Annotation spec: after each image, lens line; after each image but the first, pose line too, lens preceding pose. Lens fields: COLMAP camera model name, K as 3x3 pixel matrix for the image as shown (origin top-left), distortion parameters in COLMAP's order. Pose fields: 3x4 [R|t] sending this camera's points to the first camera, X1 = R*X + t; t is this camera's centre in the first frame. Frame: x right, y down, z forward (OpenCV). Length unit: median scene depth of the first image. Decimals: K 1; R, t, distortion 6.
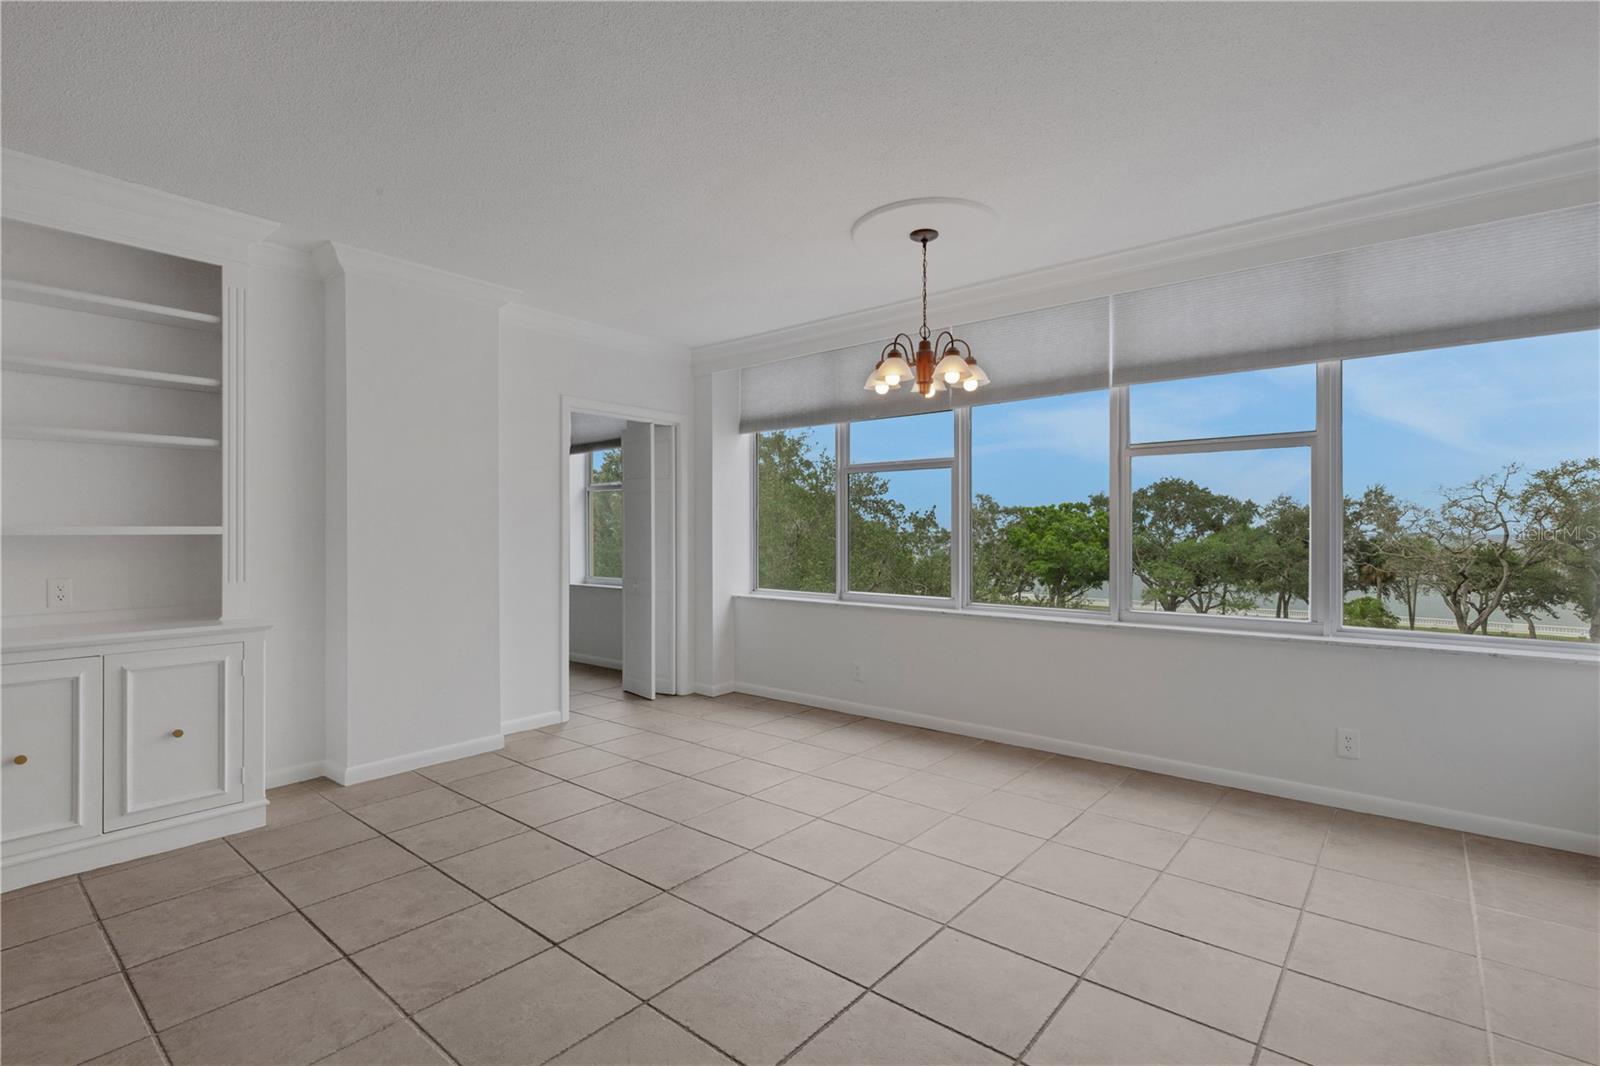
lens RADIAL K [[742.2, 0, 795.8], [0, 742.2, 526.5], [0, 0, 1]] dist [0.006042, 0.000036]
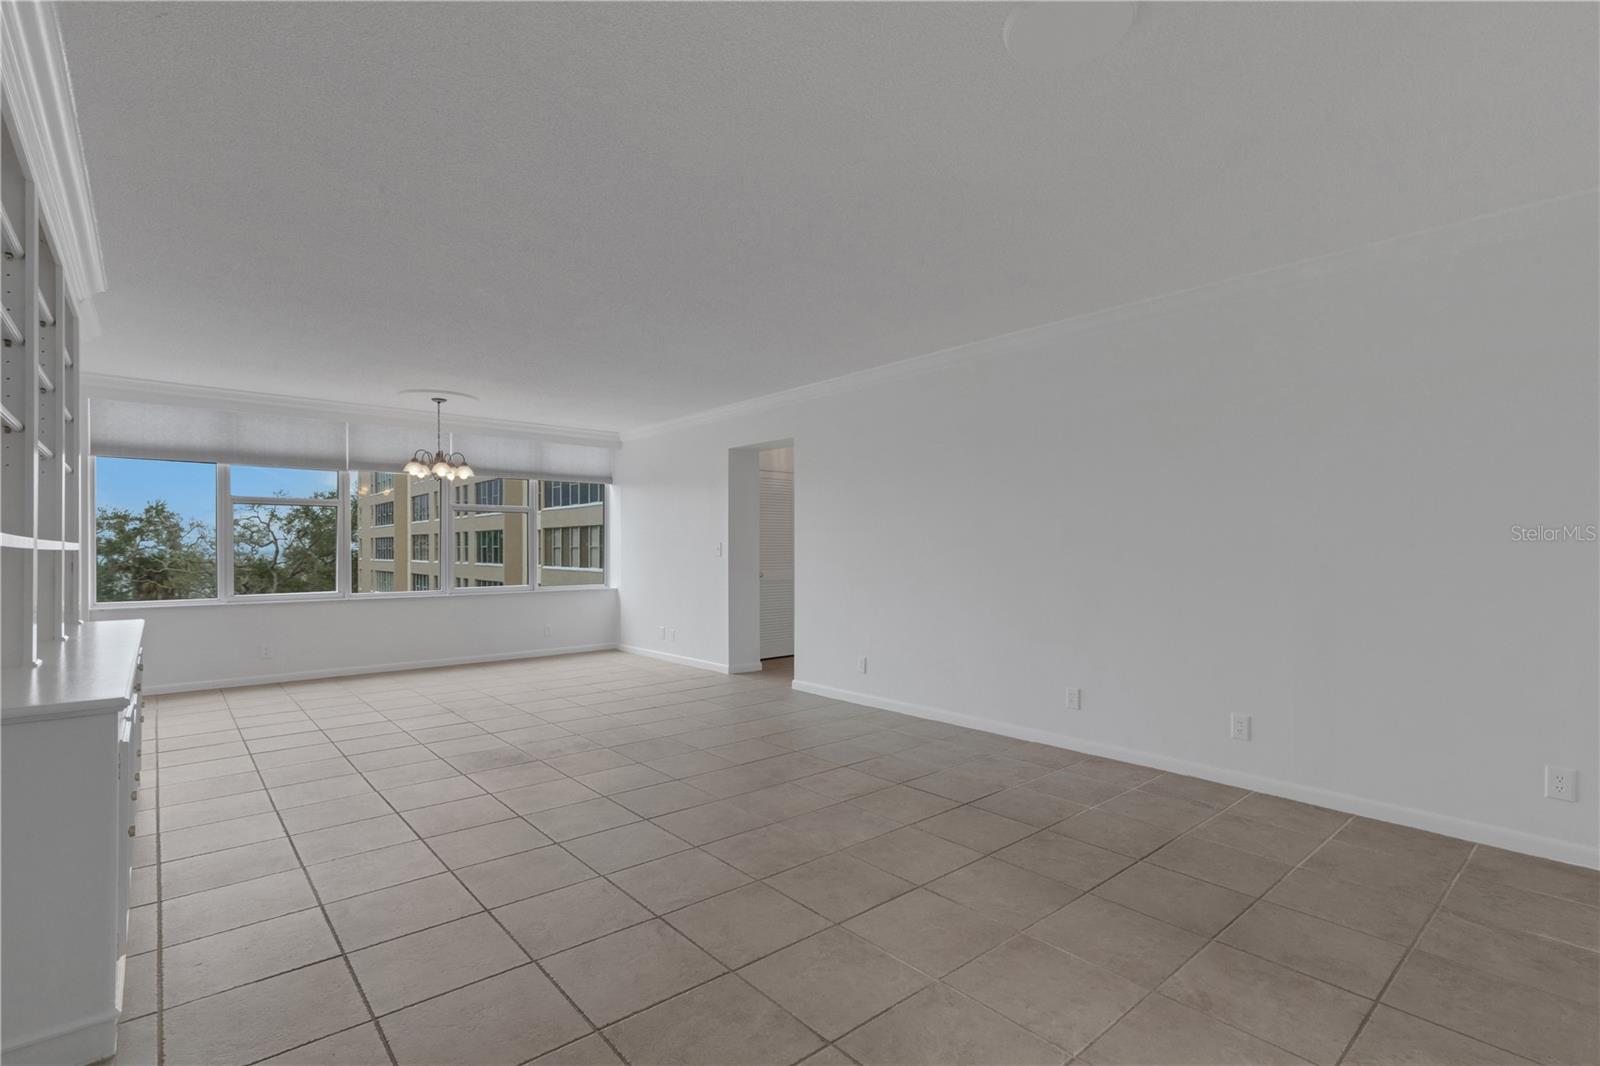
lens RADIAL K [[742.2, 0, 808.5], [0, 742.2, 545.5], [0, 0, 1]] dist [0.006042, 0.000036]
pose [[0.149125, 0.002440, 0.988815, -0.089567], [-0.005714, 0.999982, -0.001606, -0.000165], [-0.988802, -0.005411, 0.149137, -0.014926]]
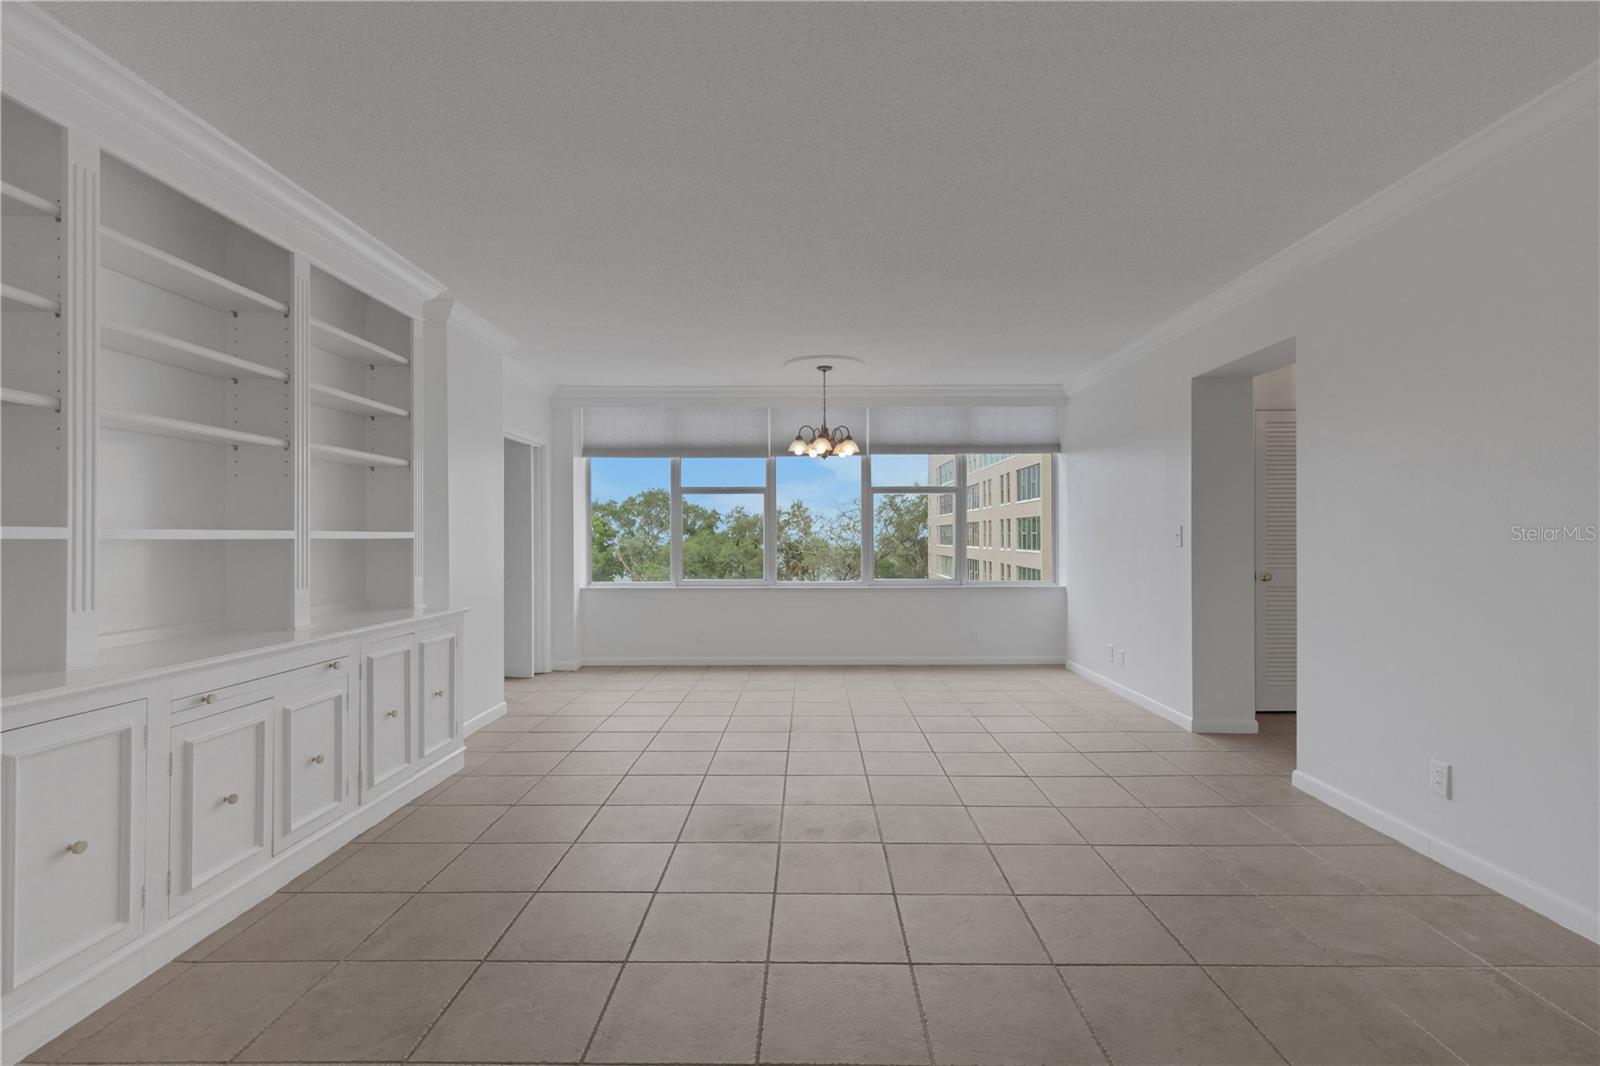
lens RADIAL K [[742.2, 0, 803.2], [0, 742.2, 536.9], [0, 0, 1]] dist [0.006042, 0.000036]
pose [[0.770911, -0.004355, 0.636928, -0.053778], [-0.000684, 0.999970, 0.007665, -0.000191], [-0.636942, -0.006345, 0.770885, -0.017794]]
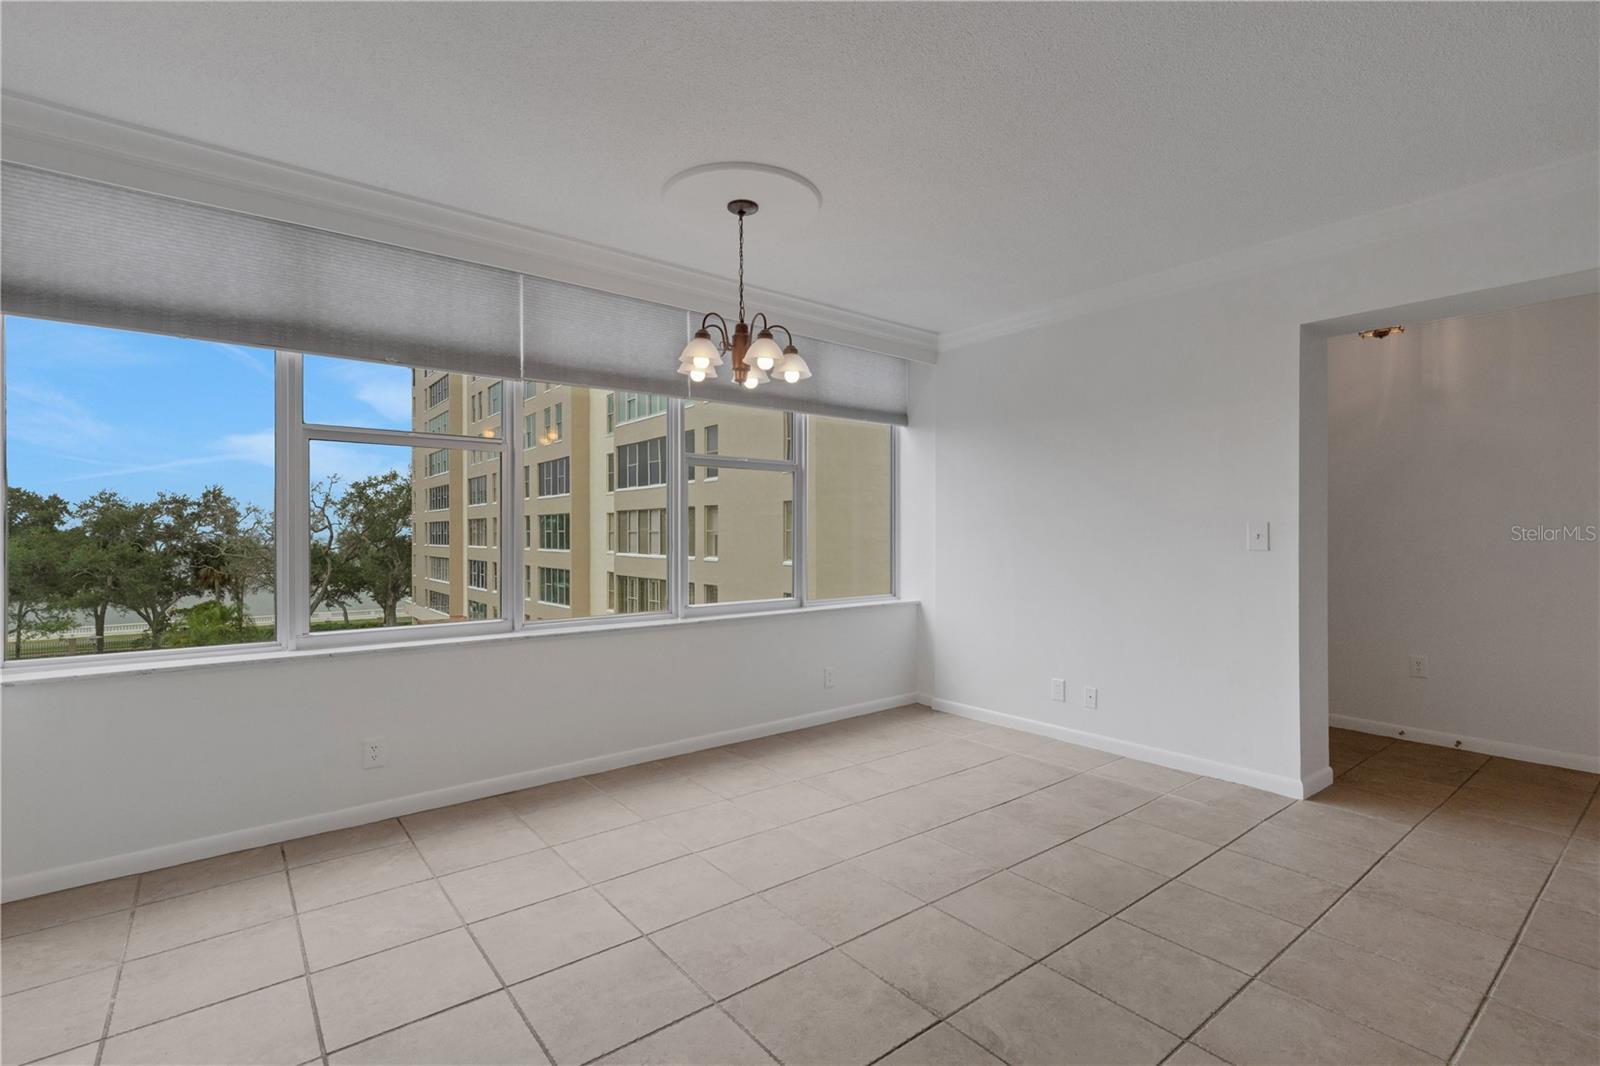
lens RADIAL K [[742.2, 0, 805.0], [0, 742.2, 528.7], [0, 0, 1]] dist [0.006042, 0.000036]
pose [[0.198598, 0.003538, 0.980075, -0.038066], [-0.004291, 0.999987, -0.002740, -0.000005], [-0.980072, -0.003661, 0.198611, 0.040246]]
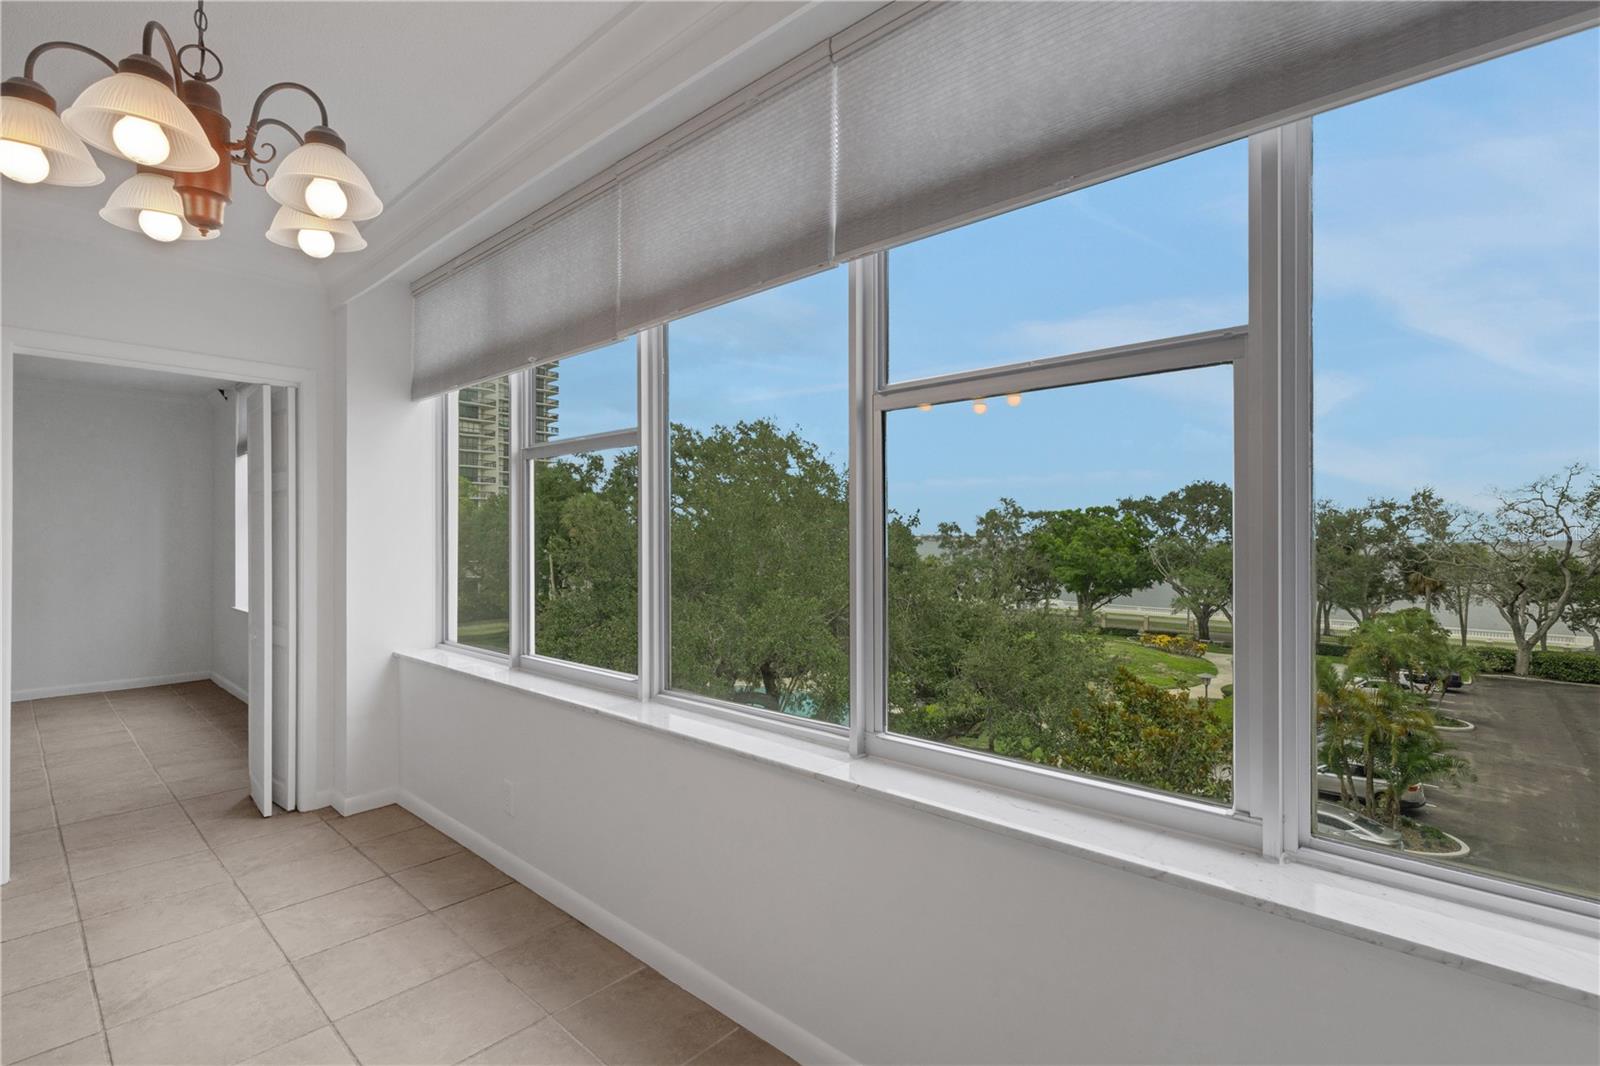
lens RADIAL K [[742.2, 0, 800.8], [0, 742.2, 529.6], [0, 0, 1]] dist [0.006042, 0.000036]
pose [[0.999384, 0.001349, -0.035056, 0.026606], [-0.001378, 0.999999, -0.000794, -0.001234], [0.035055, 0.000842, 0.999385, 0.033710]]
